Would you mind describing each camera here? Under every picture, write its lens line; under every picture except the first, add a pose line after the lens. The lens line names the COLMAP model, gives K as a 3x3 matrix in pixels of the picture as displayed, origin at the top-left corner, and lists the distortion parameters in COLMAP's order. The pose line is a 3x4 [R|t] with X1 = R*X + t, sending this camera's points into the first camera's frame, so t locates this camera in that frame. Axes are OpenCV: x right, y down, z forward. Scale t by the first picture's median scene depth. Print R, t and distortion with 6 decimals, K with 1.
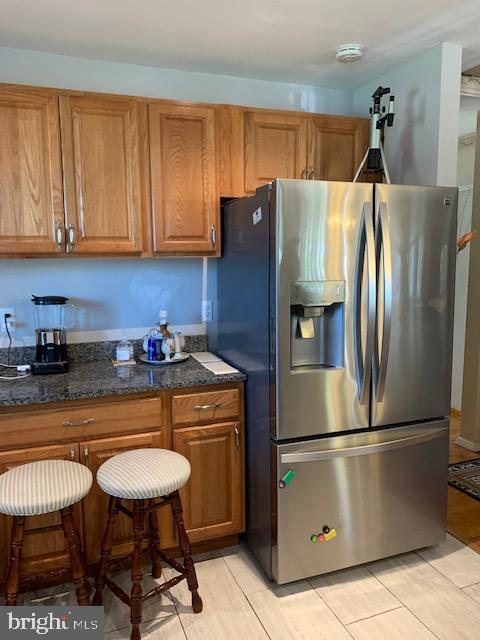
lens RADIAL K [[500.6, 0, 237.8], [0, 500.6, 312.5], [0, 0, 1]] dist [0.035260, -0.048571]
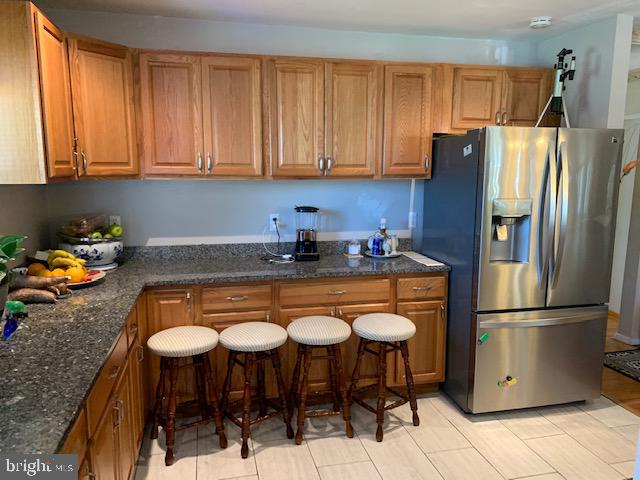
lens RADIAL K [[500.6, 0, 321.3], [0, 500.6, 248.6], [0, 0, 1]] dist [0.035260, -0.048571]
pose [[0.991387, 0.031498, -0.127124, -0.157161], [-0.025871, 0.998621, 0.045673, 0.021801], [0.128388, -0.041990, 0.990835, -0.387739]]
